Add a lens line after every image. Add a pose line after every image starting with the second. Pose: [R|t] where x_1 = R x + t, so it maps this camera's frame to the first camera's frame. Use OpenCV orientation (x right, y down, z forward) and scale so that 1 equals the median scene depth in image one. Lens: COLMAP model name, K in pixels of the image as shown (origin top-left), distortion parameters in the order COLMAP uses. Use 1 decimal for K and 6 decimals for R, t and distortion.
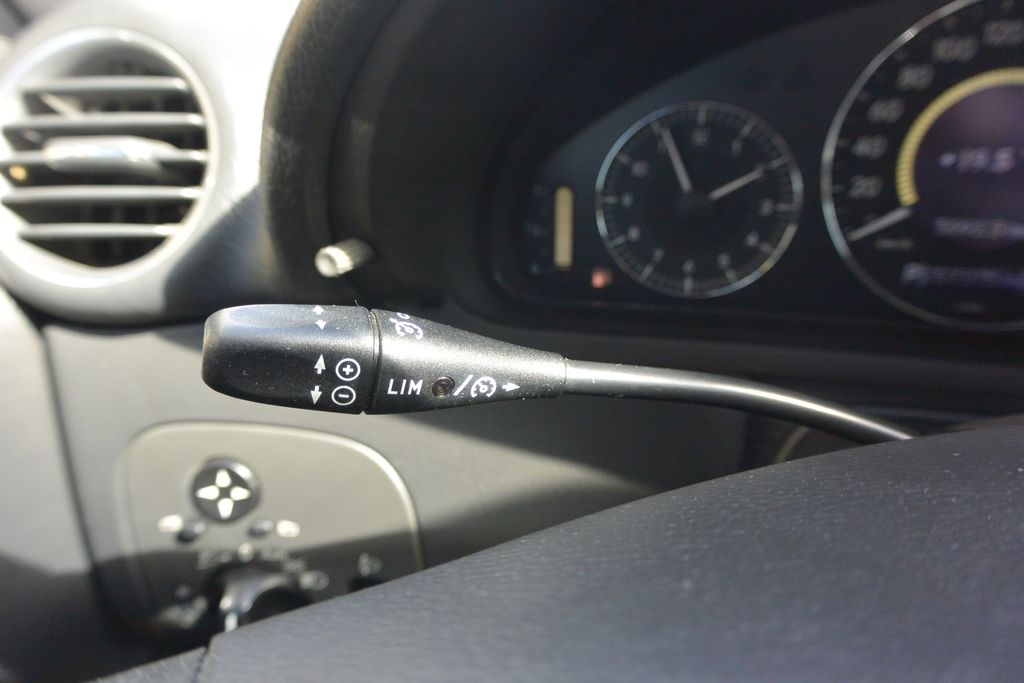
lens RADIAL K [[802.9, 0, 509.3], [0, 802.9, 345.1], [0, 0, 1]] dist [-0.024745, 0.025001]
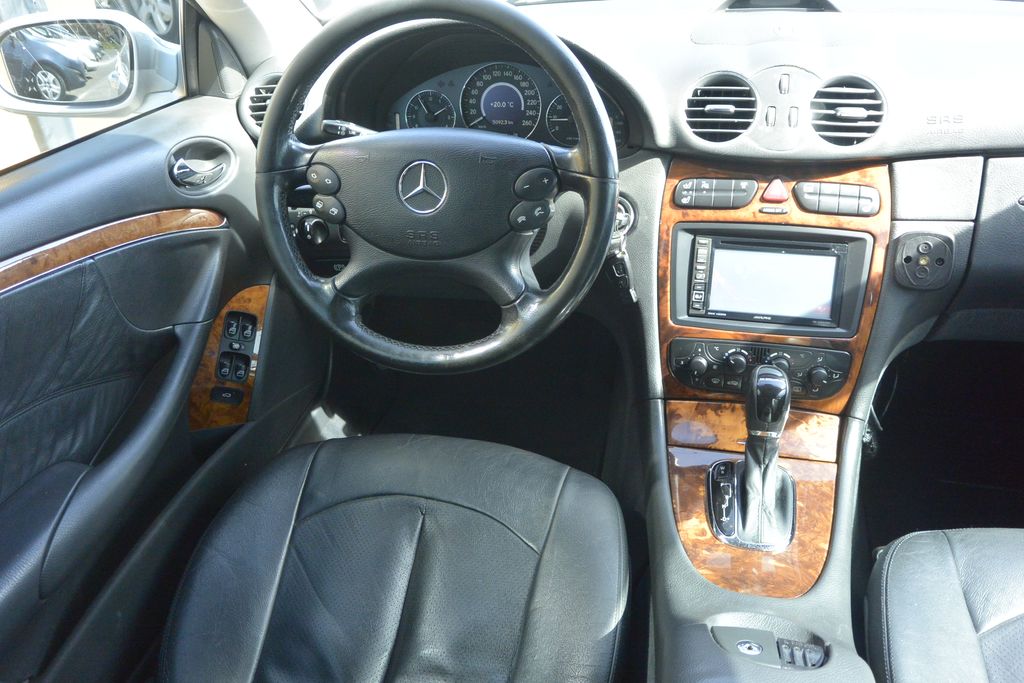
lens RADIAL K [[802.9, 0, 508.1], [0, 802.9, 340.3], [0, 0, 1]] dist [-0.024745, 0.025001]
pose [[0.998668, -0.015141, 0.049316, 0.404727], [0.014768, 0.999860, 0.007916, 0.870652], [-0.049429, -0.007178, 0.998752, -2.855682]]
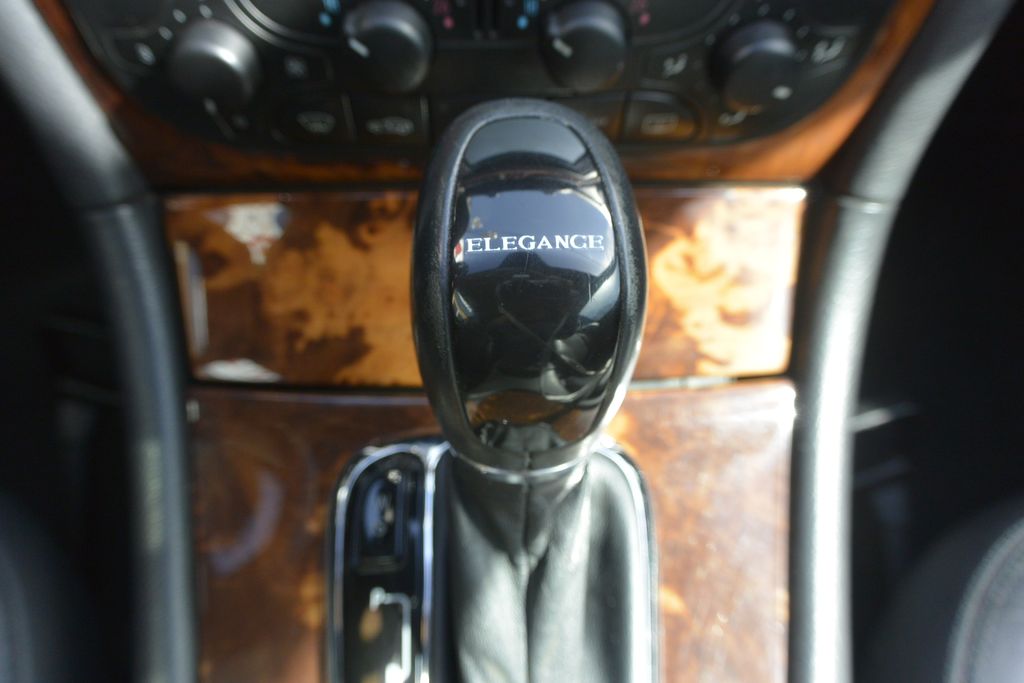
lens RADIAL K [[788.2, 0, 502.0], [0, 788.2, 338.3], [0, 0, 1]] dist [0.036706, 0.012388]
pose [[0.954426, -0.239989, 0.177416, 1.466275], [0.097632, 0.812821, 0.574274, 0.828912], [-0.282026, -0.530781, 0.799208, -0.193502]]
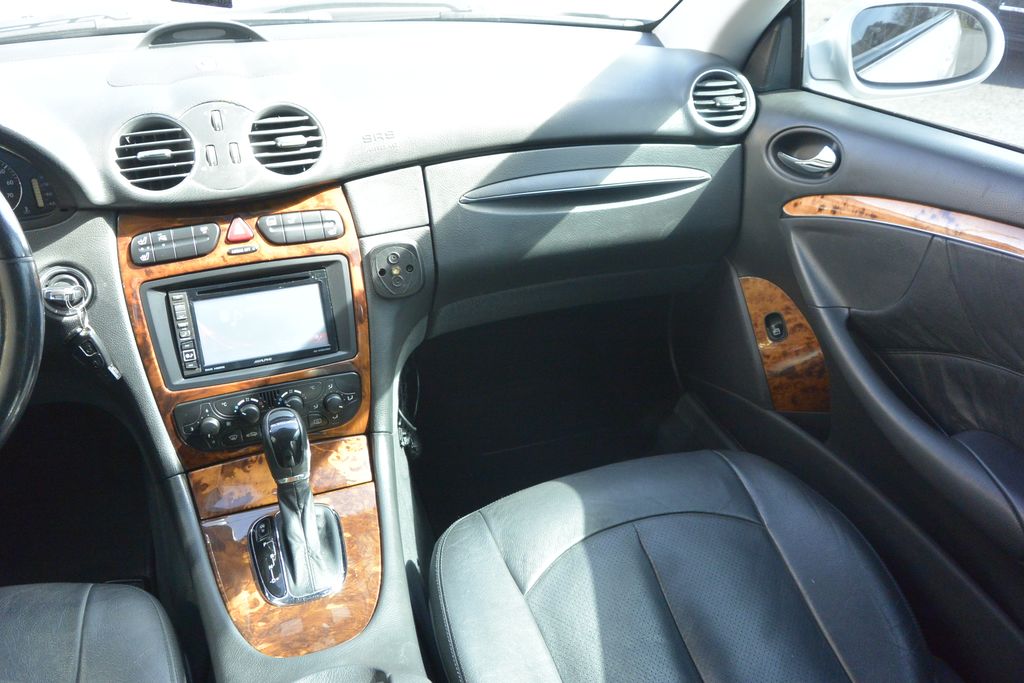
lens RADIAL K [[802.9, 0, 506.4], [0, 802.9, 340.2], [0, 0, 1]] dist [-0.024745, 0.025001]
pose [[0.808637, -0.252571, 0.531332, 0.743645], [0.264665, 0.962778, 0.054865, 0.821390], [-0.525412, 0.096260, 0.845385, -2.796994]]
